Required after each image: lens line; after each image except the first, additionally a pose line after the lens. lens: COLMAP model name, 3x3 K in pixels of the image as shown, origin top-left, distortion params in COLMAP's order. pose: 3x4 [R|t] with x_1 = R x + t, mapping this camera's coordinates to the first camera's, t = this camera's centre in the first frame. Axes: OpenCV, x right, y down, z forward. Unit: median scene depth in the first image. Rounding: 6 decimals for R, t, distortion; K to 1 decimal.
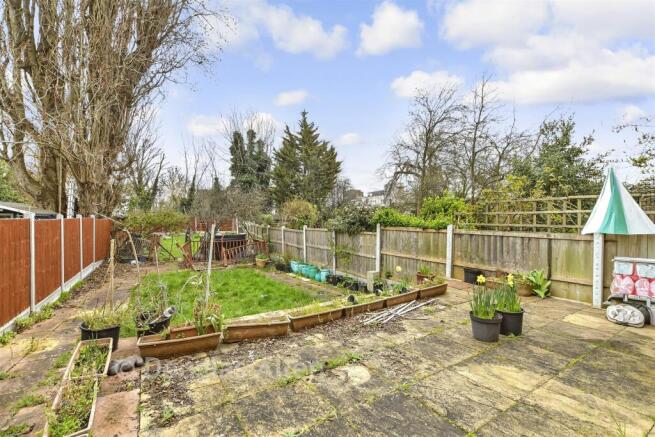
lens RADIAL K [[292.8, 0, 327.9], [0, 292.8, 221.8], [0, 0, 1]] dist [-0.005581, 0.000098]
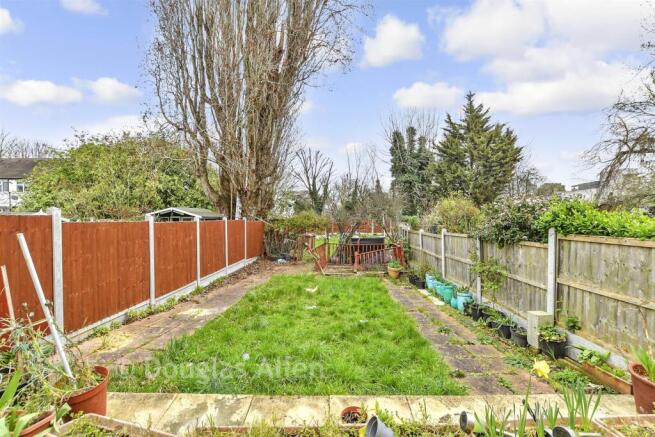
lens RADIAL K [[292.8, 0, 327.9], [0, 292.8, 221.8], [0, 0, 1]] dist [-0.005581, 0.000098]
pose [[0.844891, 0.000987, -0.534937, 0.040496], [-0.003830, 0.999984, -0.004205, -0.001038], [0.534925, 0.005601, 0.844881, 0.110712]]
